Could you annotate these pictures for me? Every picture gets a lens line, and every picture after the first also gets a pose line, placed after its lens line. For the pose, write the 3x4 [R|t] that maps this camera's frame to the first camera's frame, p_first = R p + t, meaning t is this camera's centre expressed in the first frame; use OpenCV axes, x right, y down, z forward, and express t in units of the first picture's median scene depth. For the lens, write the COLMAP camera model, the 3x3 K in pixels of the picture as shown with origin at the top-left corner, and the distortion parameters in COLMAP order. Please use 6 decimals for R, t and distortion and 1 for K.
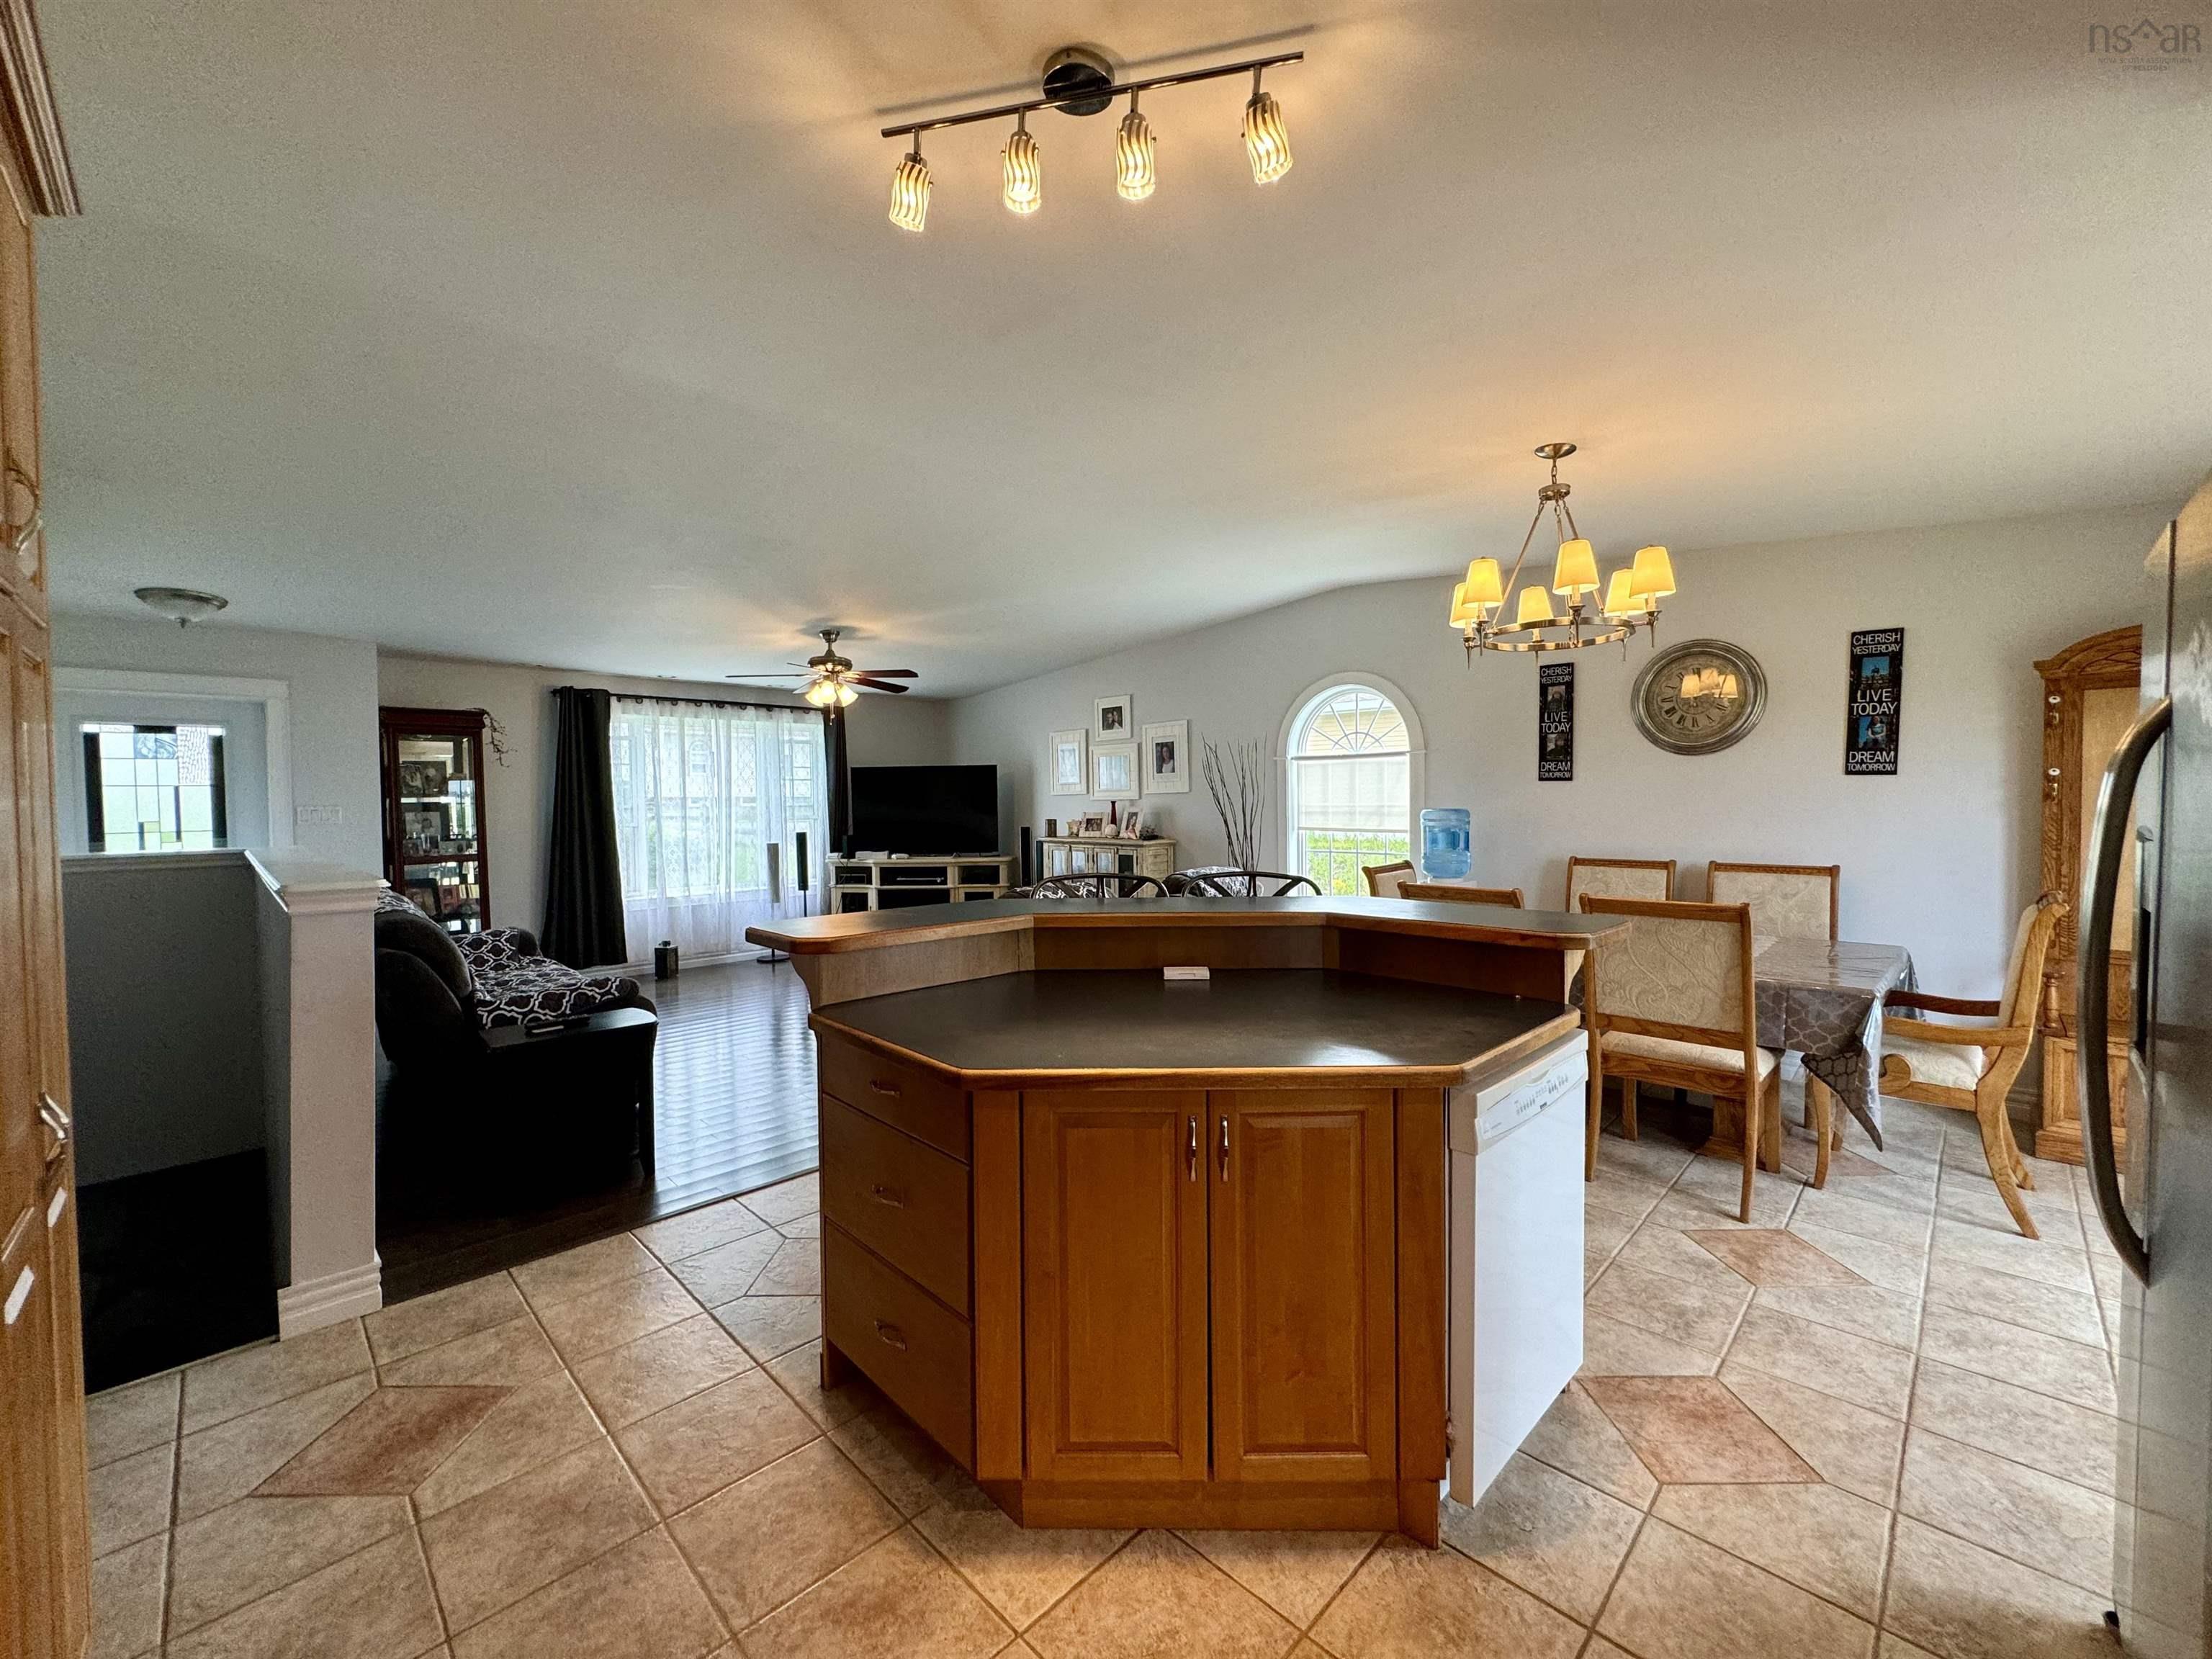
lens RADIAL K [[883.4, 0, 1105.5], [0, 883.4, 822.9], [0, 0, 1]] dist [-0.001826, 0.000078]
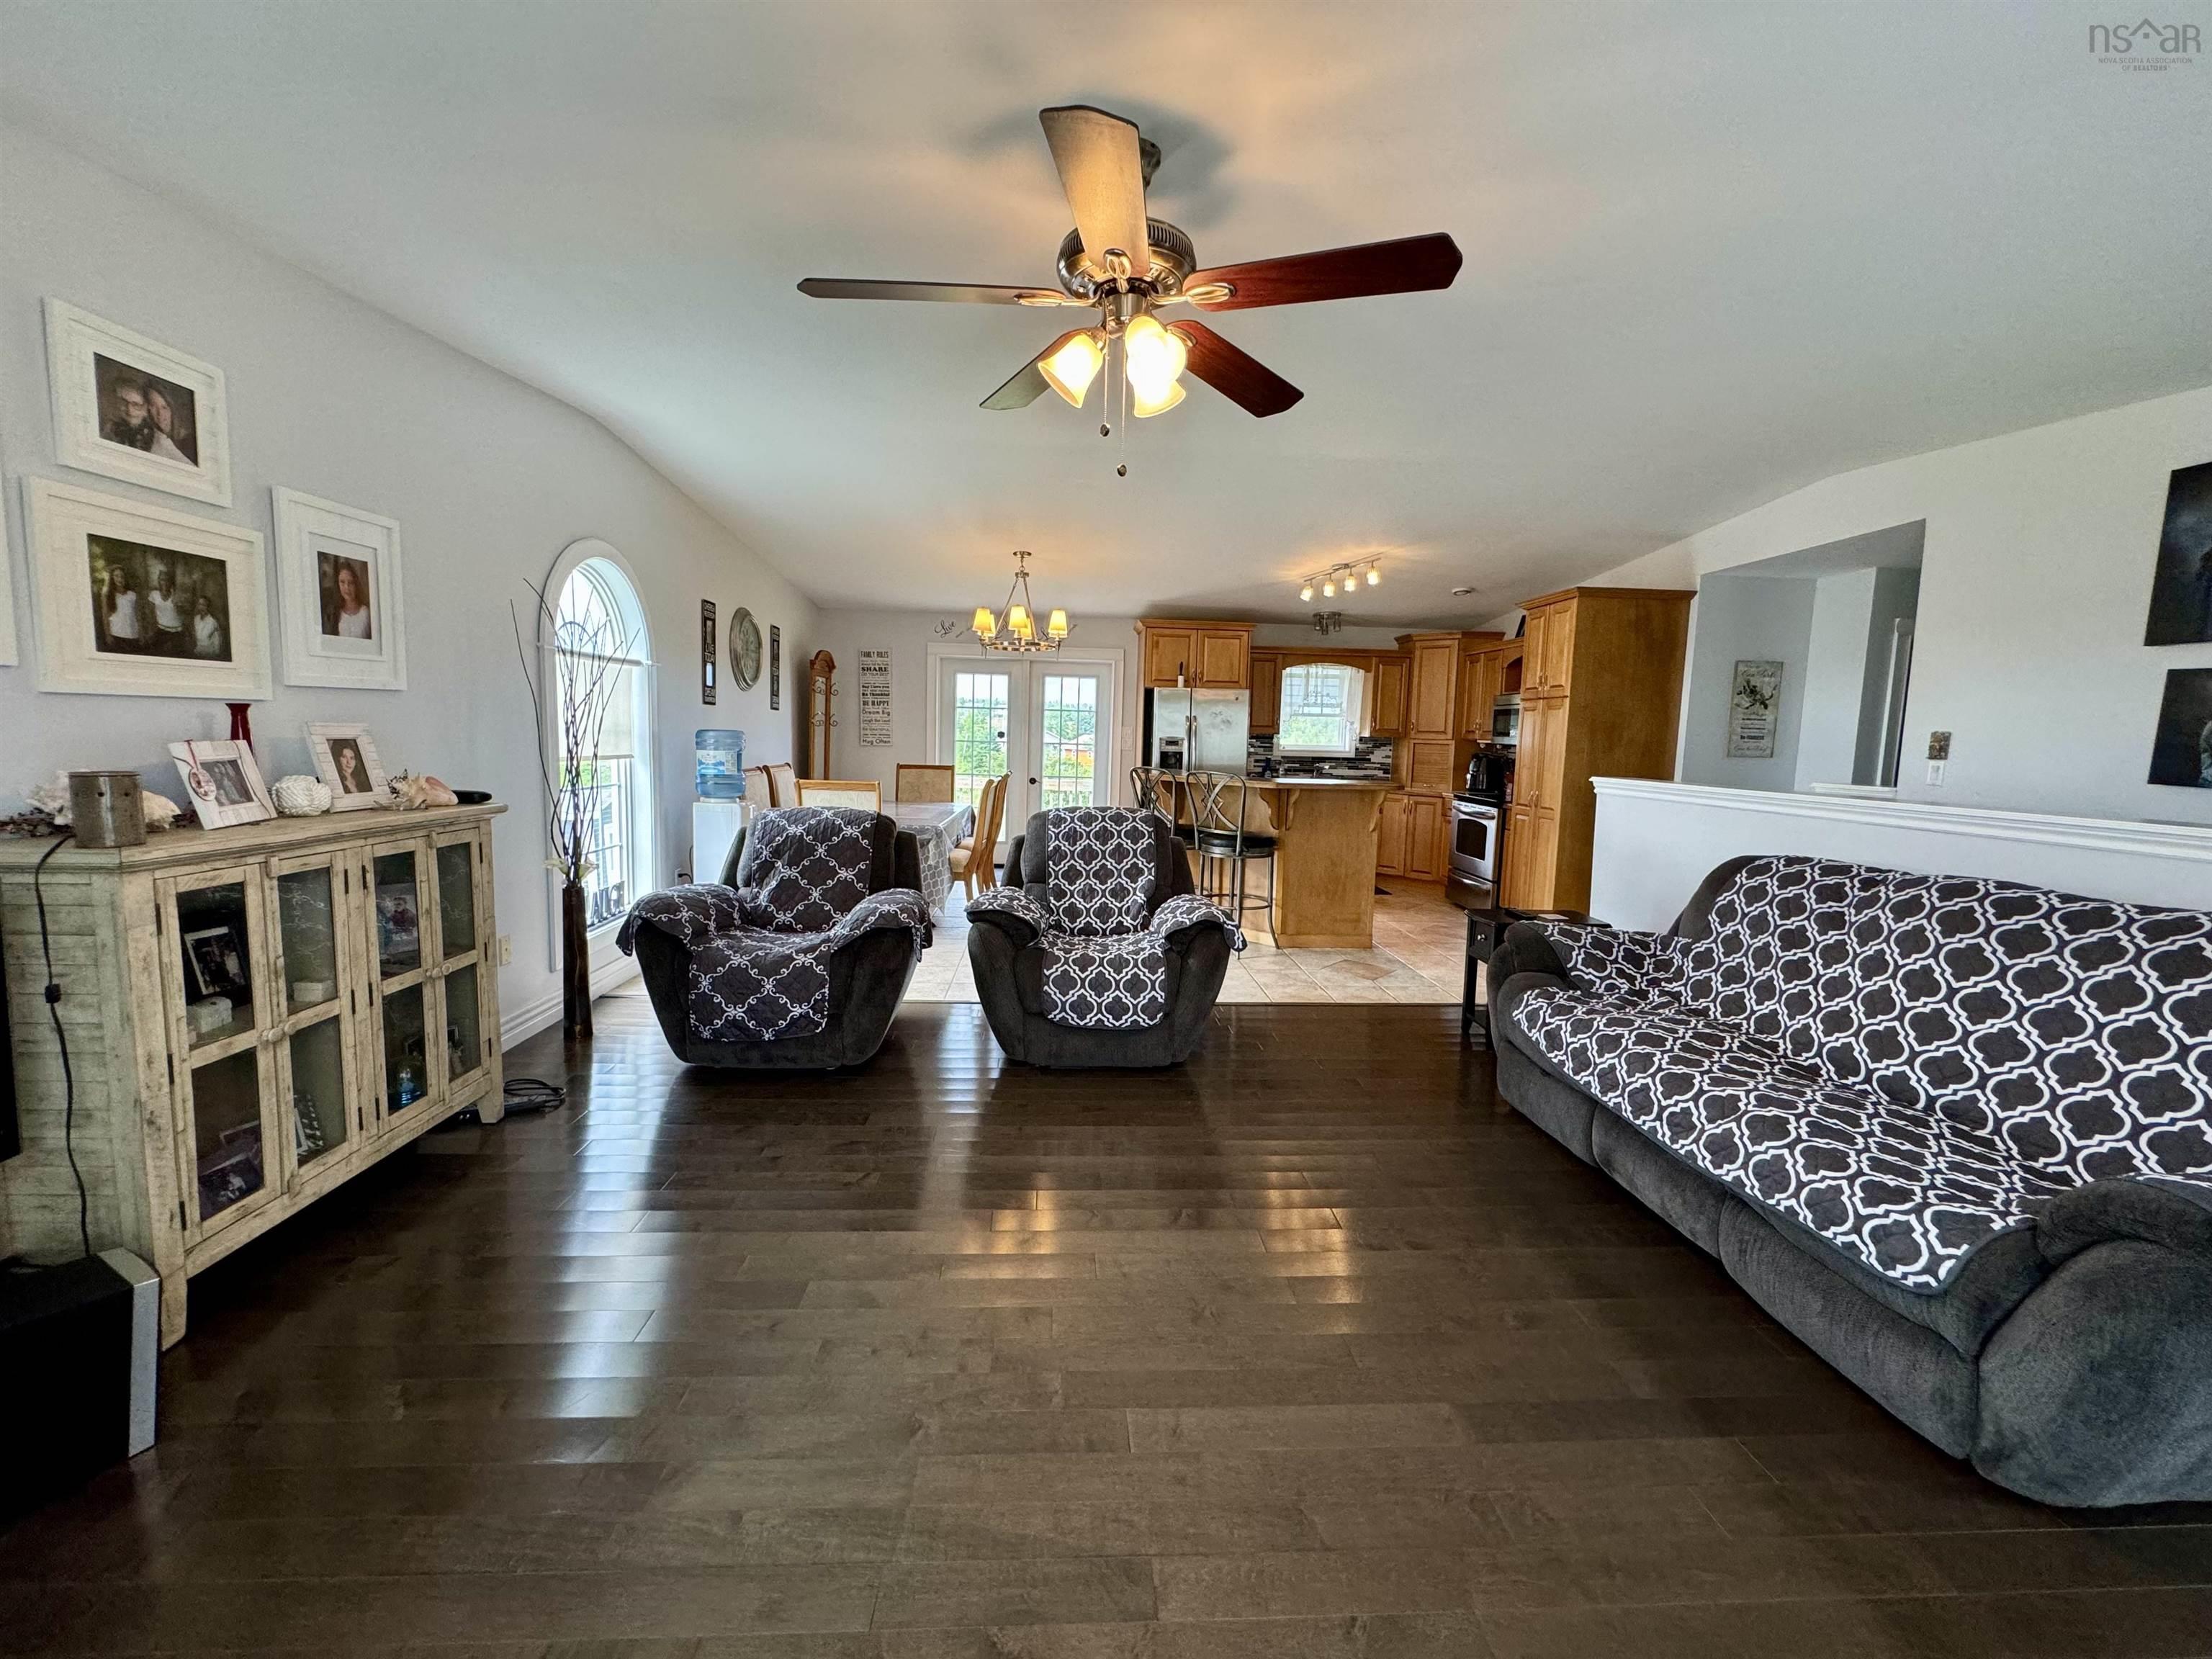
lens RADIAL K [[883.4, 0, 1105.3], [0, 883.4, 826.2], [0, 0, 1]] dist [-0.001826, 0.000078]
pose [[-0.743430, -0.079069, 0.664123, -0.454572], [0.000623, 0.992905, 0.118911, -0.019463], [-0.668813, 0.088815, -0.738106, 1.079849]]
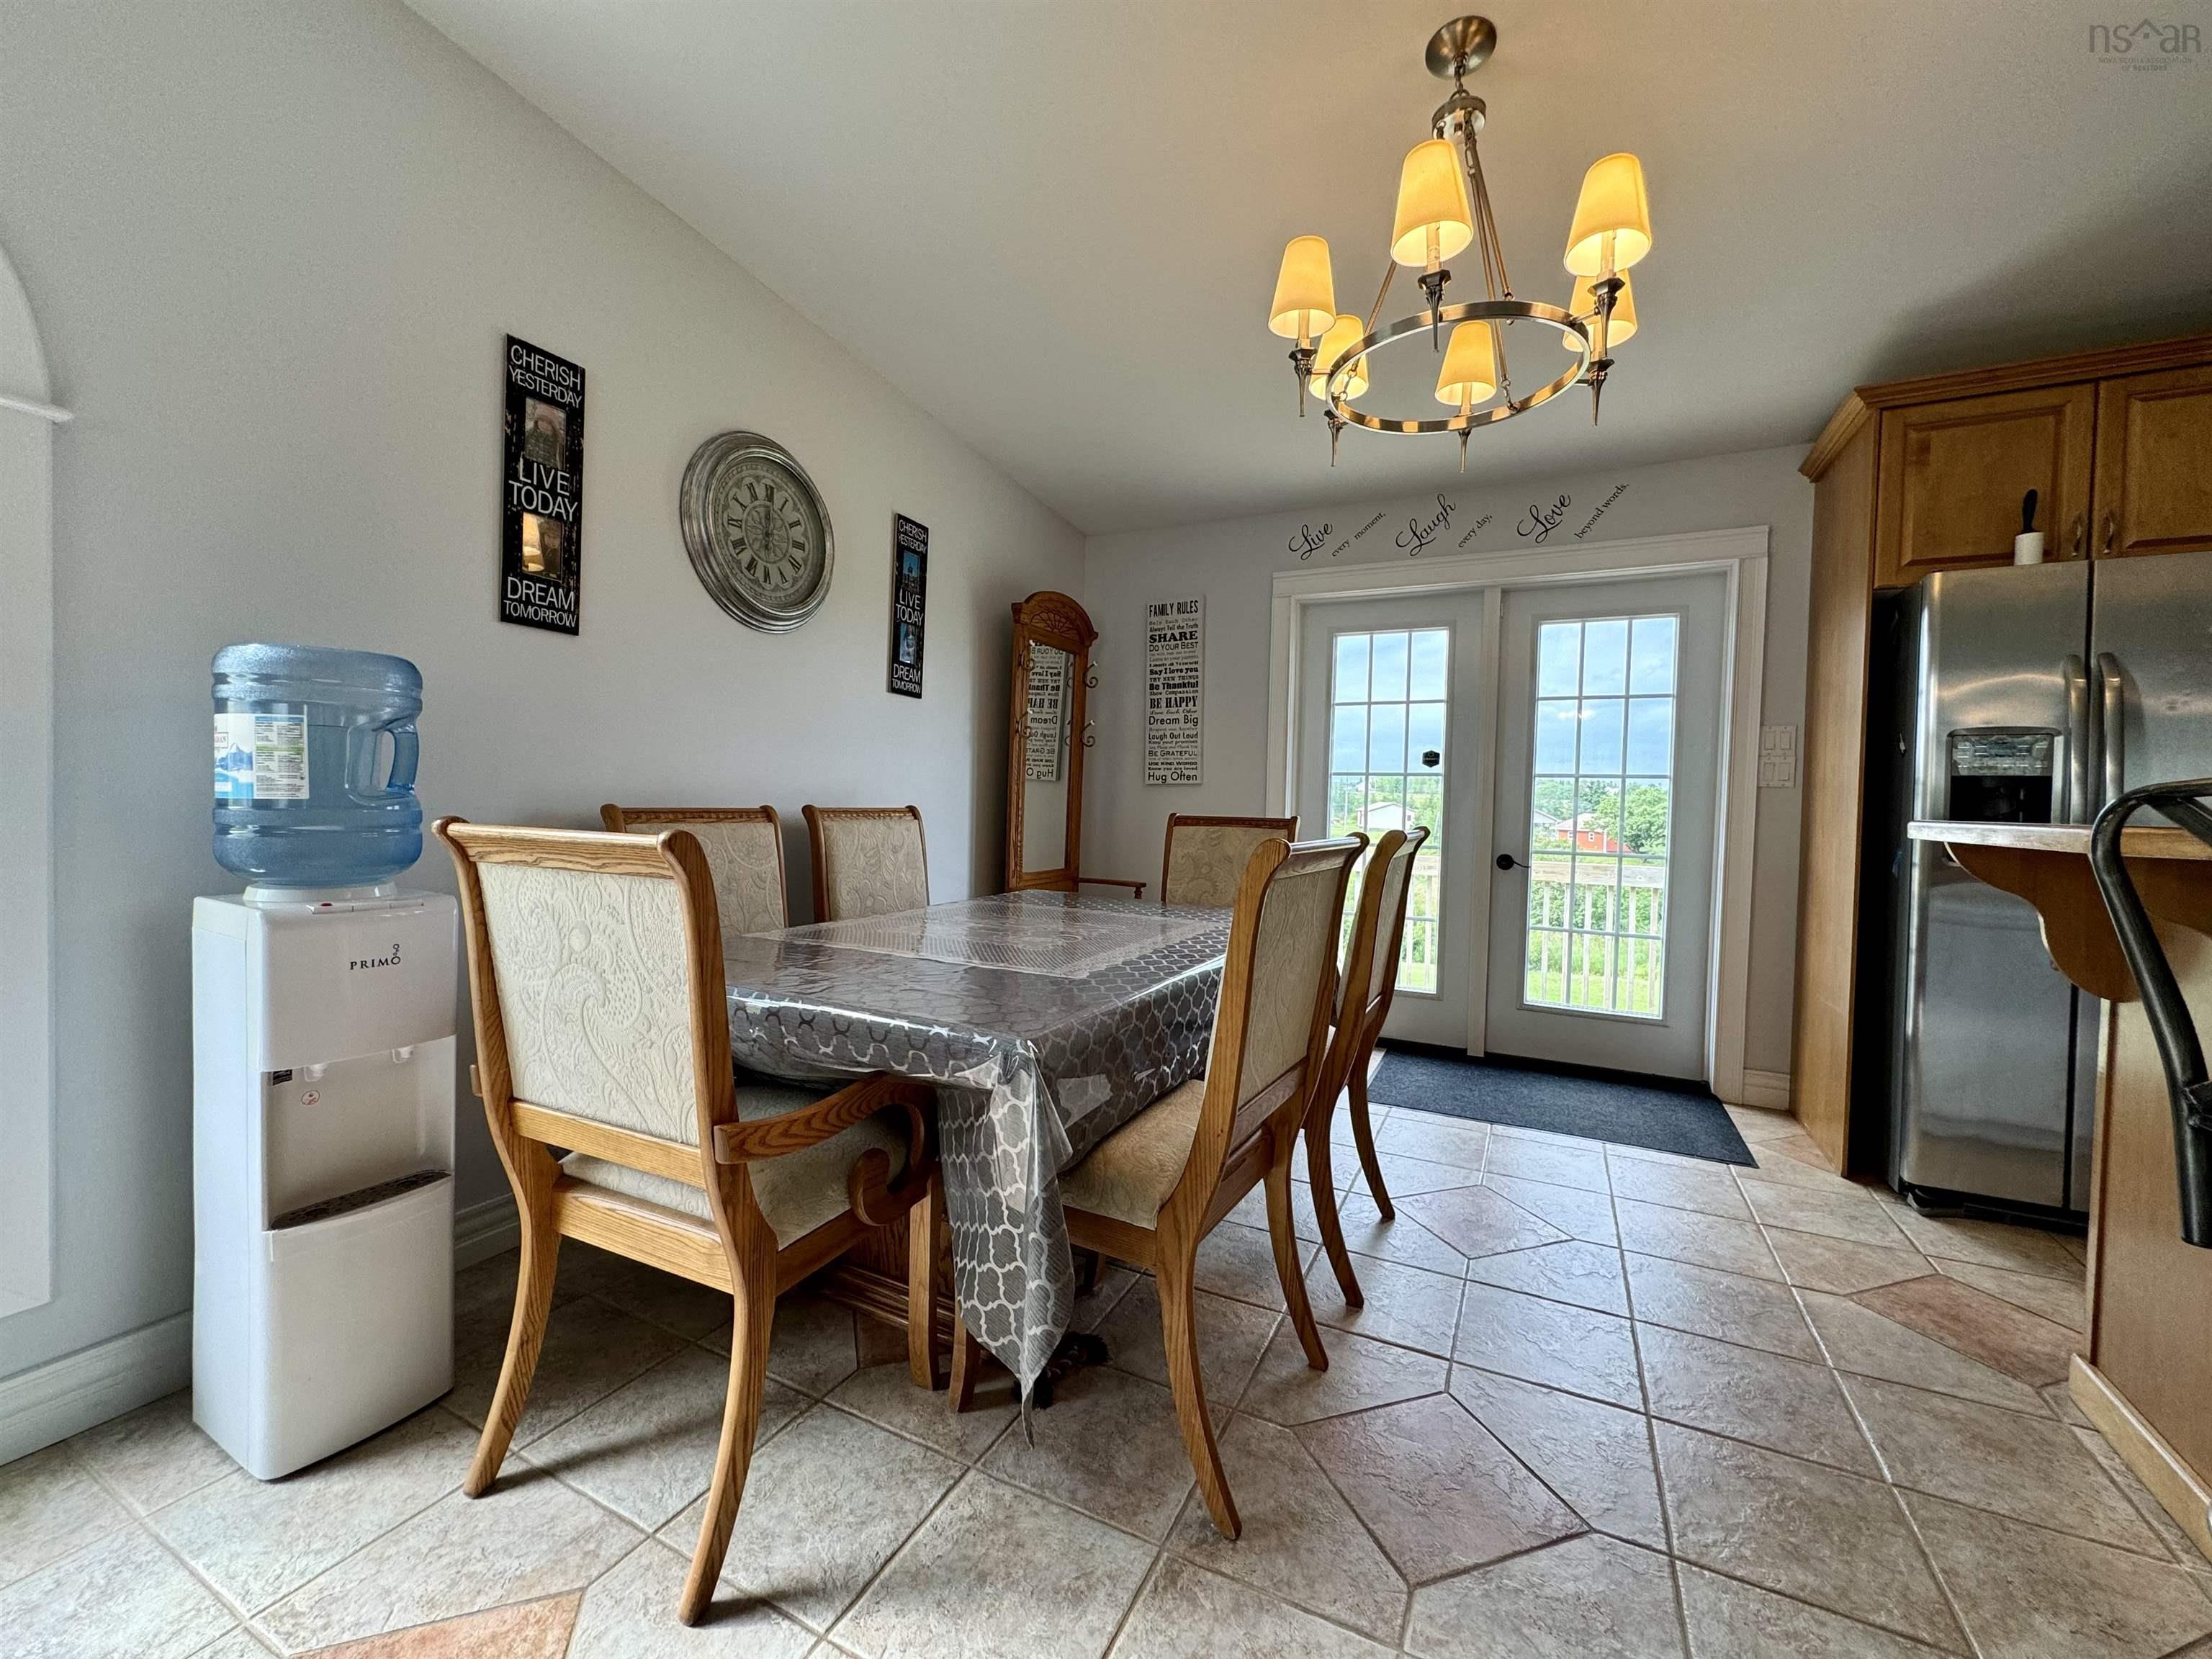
lens RADIAL K [[883.4, 0, 1106.8], [0, 883.4, 824.5], [0, 0, 1]] dist [-0.001826, 0.000078]
pose [[-0.313374, -0.020640, 0.949406, 0.015059], [0.008443, 0.999664, 0.024520, 0.027052], [-0.949592, 0.015700, -0.313094, 0.626031]]
